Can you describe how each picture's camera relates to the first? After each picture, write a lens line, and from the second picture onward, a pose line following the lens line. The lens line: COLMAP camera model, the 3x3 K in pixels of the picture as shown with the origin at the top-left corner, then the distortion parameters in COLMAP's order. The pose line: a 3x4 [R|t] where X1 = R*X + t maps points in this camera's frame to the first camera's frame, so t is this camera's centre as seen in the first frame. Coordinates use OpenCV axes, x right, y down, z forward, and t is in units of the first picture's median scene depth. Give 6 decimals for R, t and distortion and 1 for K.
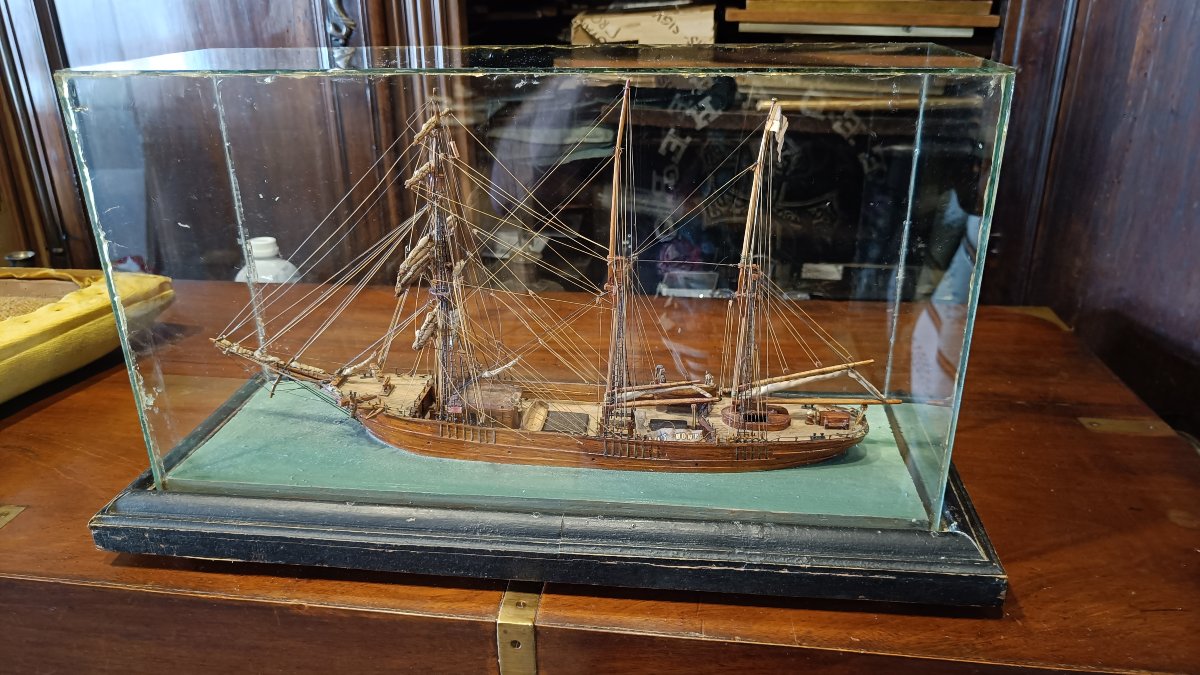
lens RADIAL K [[852.0, 0, 597.7], [0, 852.0, 339.5], [0, 0, 1]] dist [-0.044935, 0.024591]
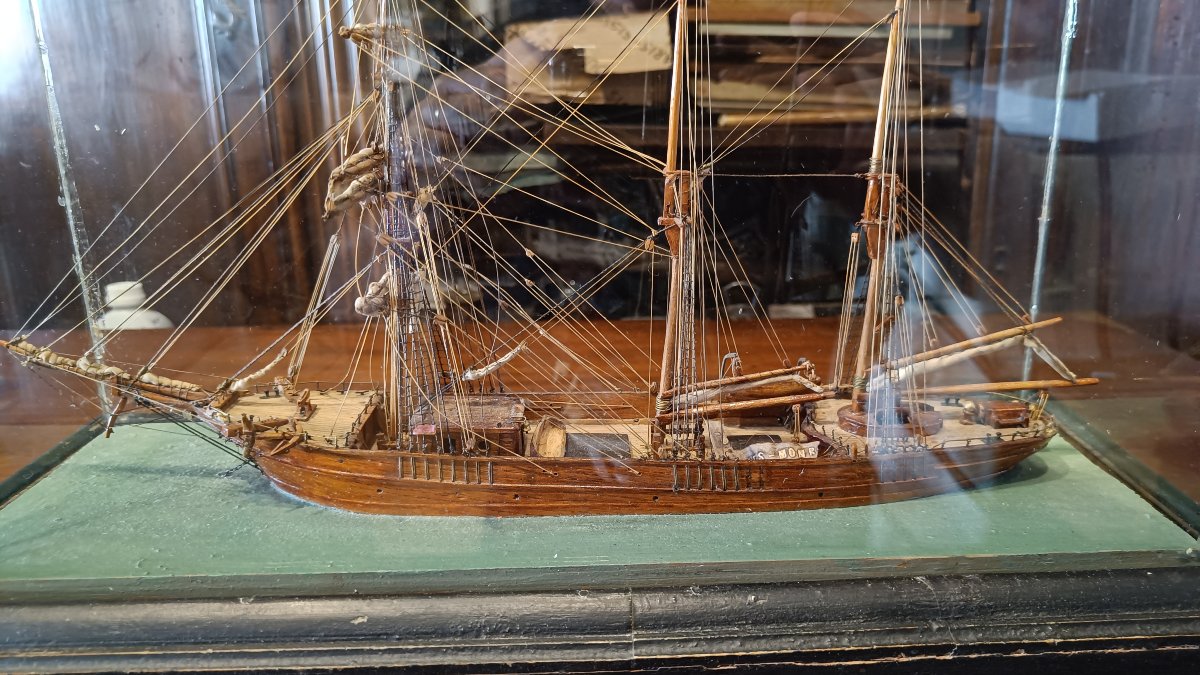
lens RADIAL K [[852.0, 0, 610.7], [0, 852.0, 339.1], [0, 0, 1]] dist [-0.044935, 0.024591]
pose [[0.990621, -0.041347, 0.130230, -0.109985], [0.055722, 0.992506, -0.108750, 0.089327], [-0.124758, 0.114986, 0.985502, 0.373003]]
